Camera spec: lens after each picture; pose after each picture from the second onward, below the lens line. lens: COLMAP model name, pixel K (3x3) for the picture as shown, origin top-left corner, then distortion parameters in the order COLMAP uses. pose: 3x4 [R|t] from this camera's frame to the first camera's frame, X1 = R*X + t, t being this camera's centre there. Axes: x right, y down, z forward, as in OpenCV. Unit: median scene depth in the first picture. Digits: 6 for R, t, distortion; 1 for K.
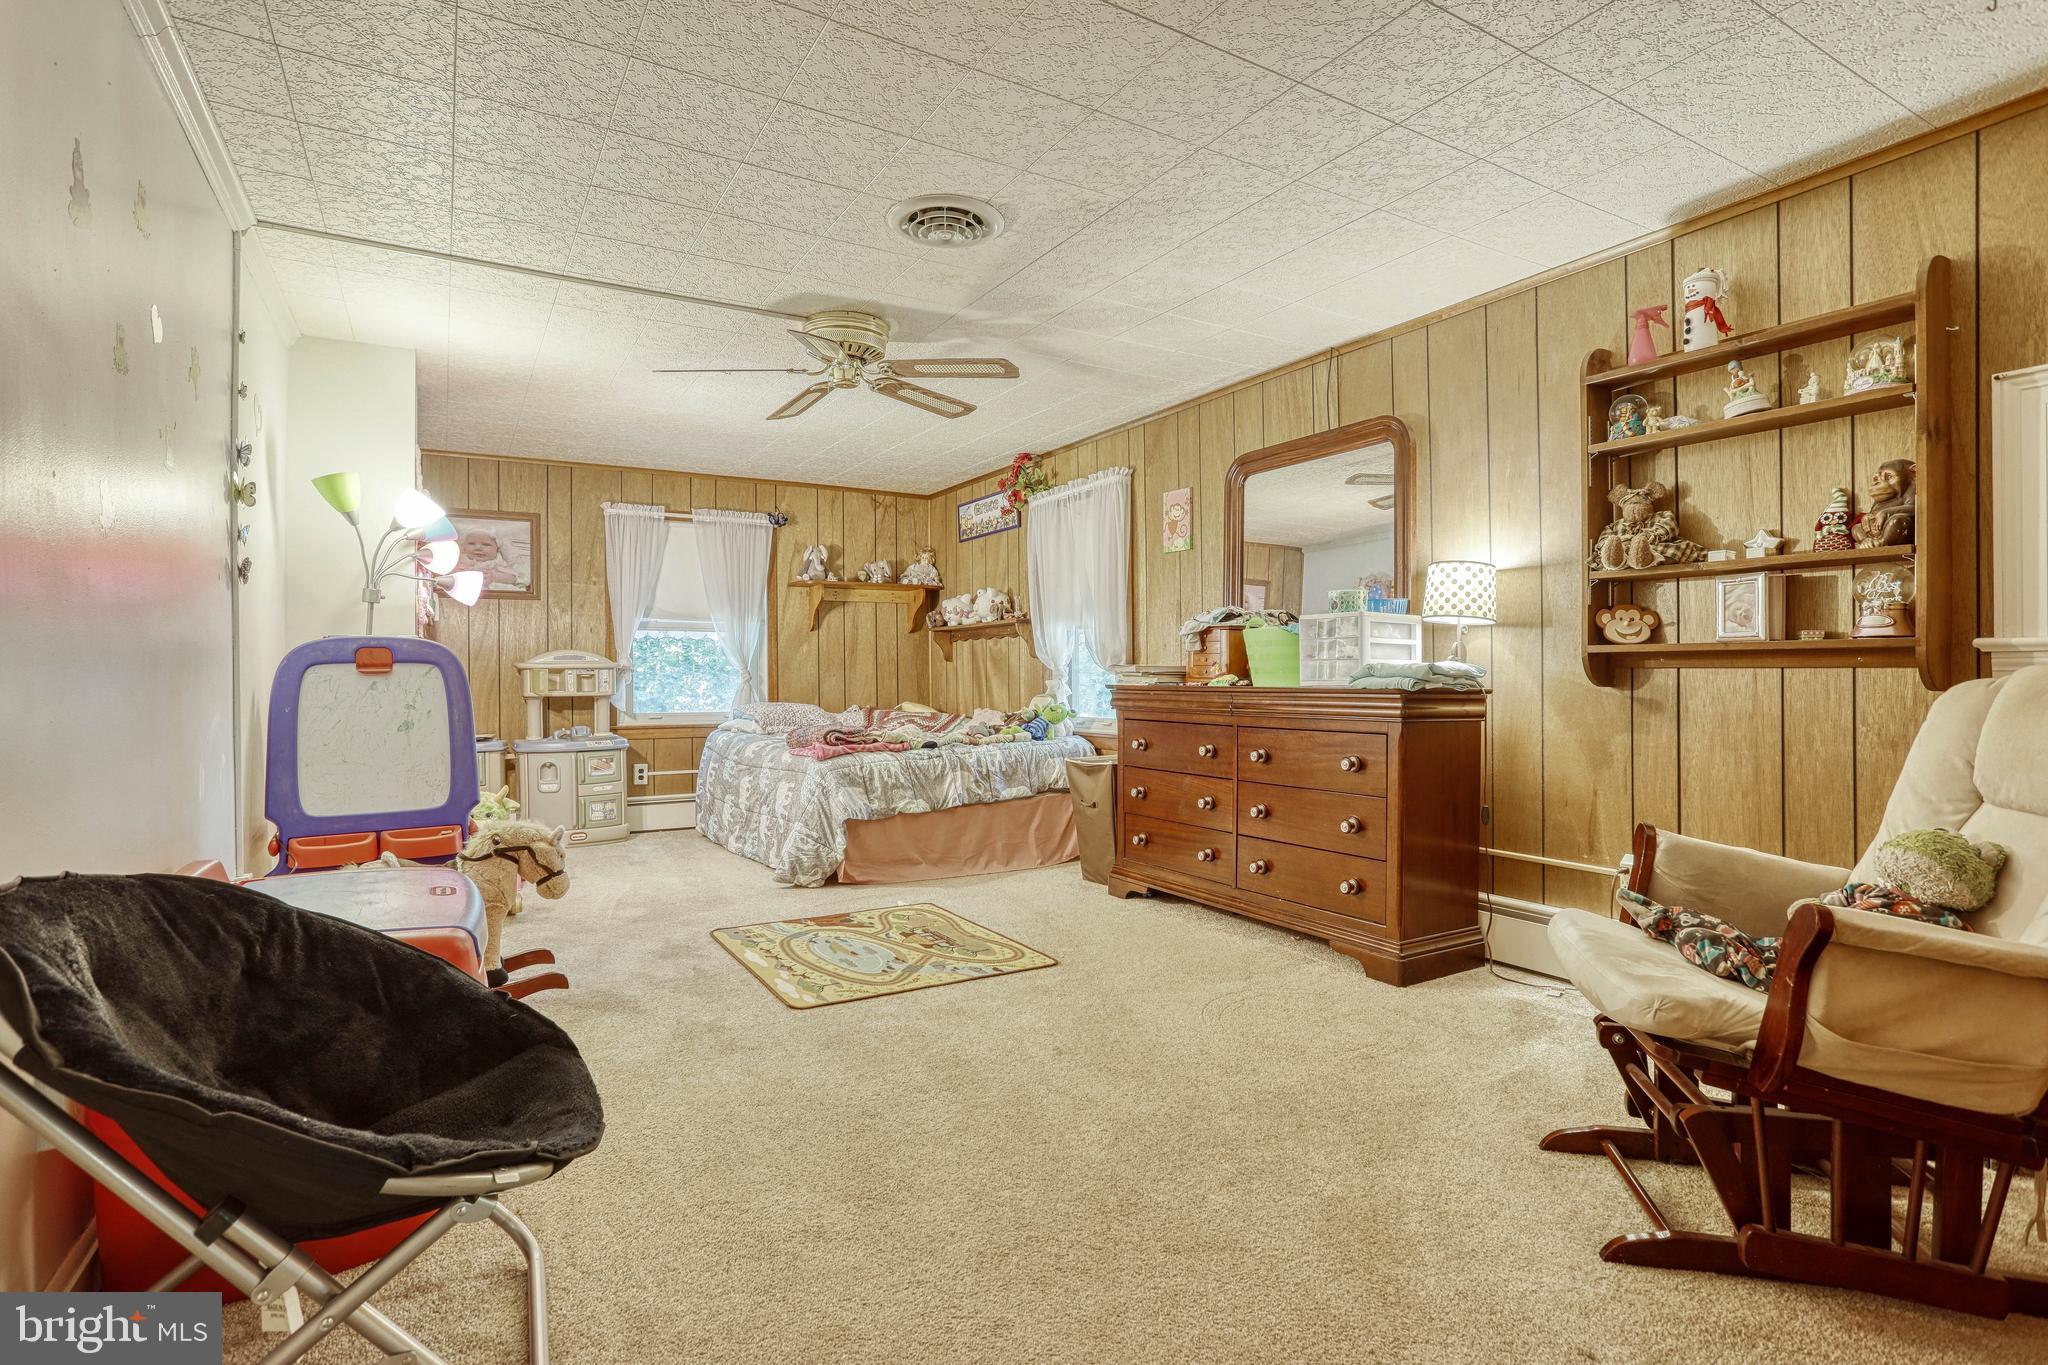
lens RADIAL K [[1020.3, 0, 1033.7], [0, 1020.3, 680.5], [0, 0, 1]] dist [-0.043062, 0.023440]
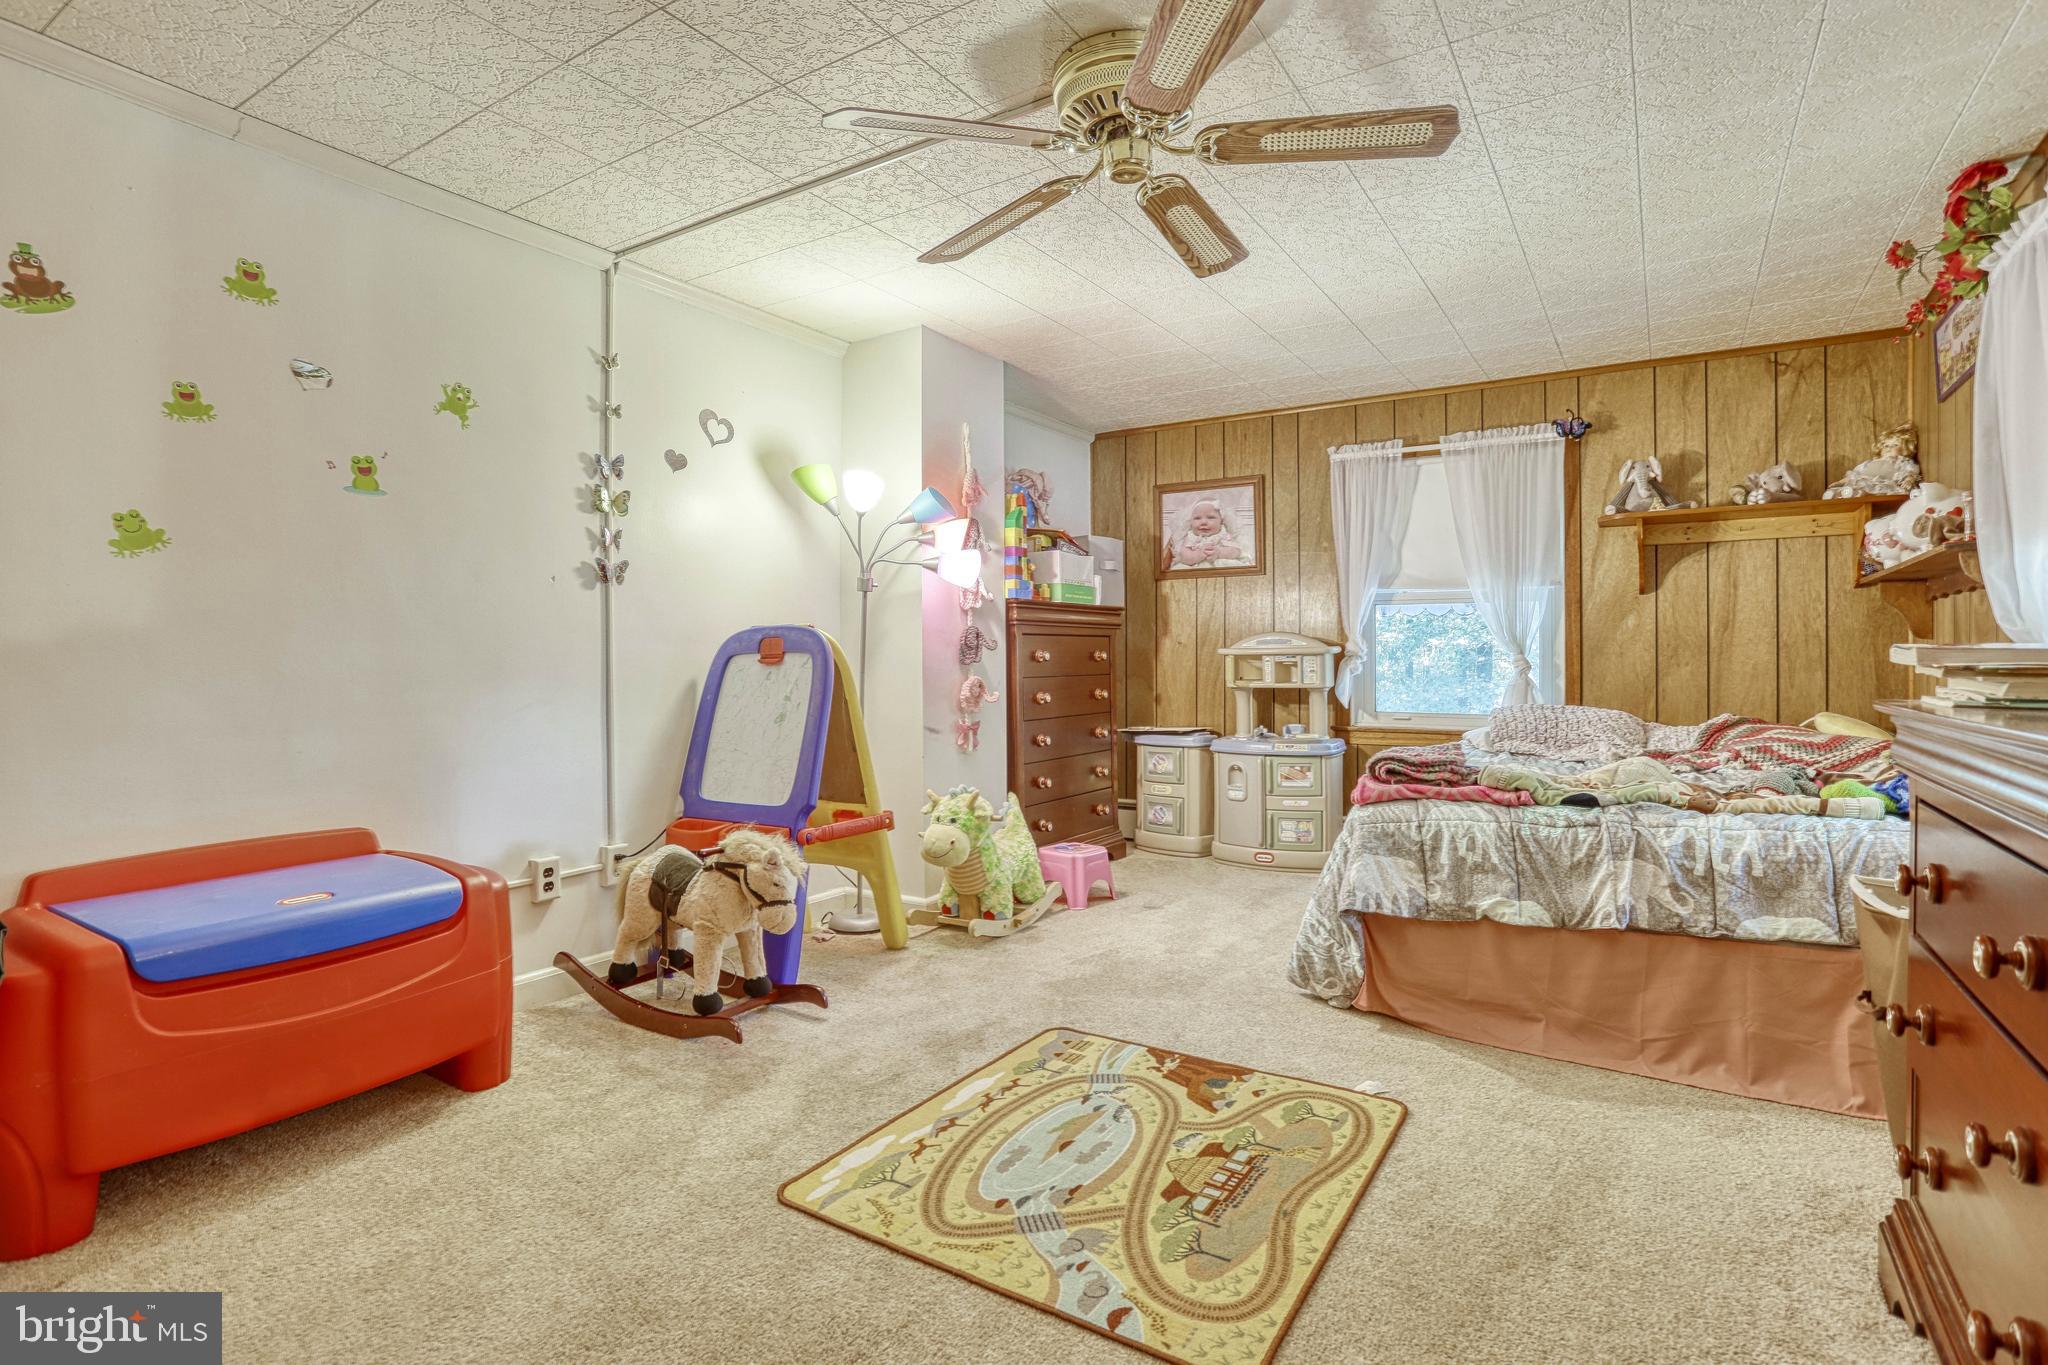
lens RADIAL K [[1020.3, 0, 1020.2], [0, 1020.3, 669.0], [0, 0, 1]] dist [-0.043062, 0.023440]
pose [[0.442419, 0.010991, -0.896741, 0.237179], [-0.006187, 0.999939, 0.009204, -0.007557], [0.896787, 0.001477, 0.442460, 0.518758]]
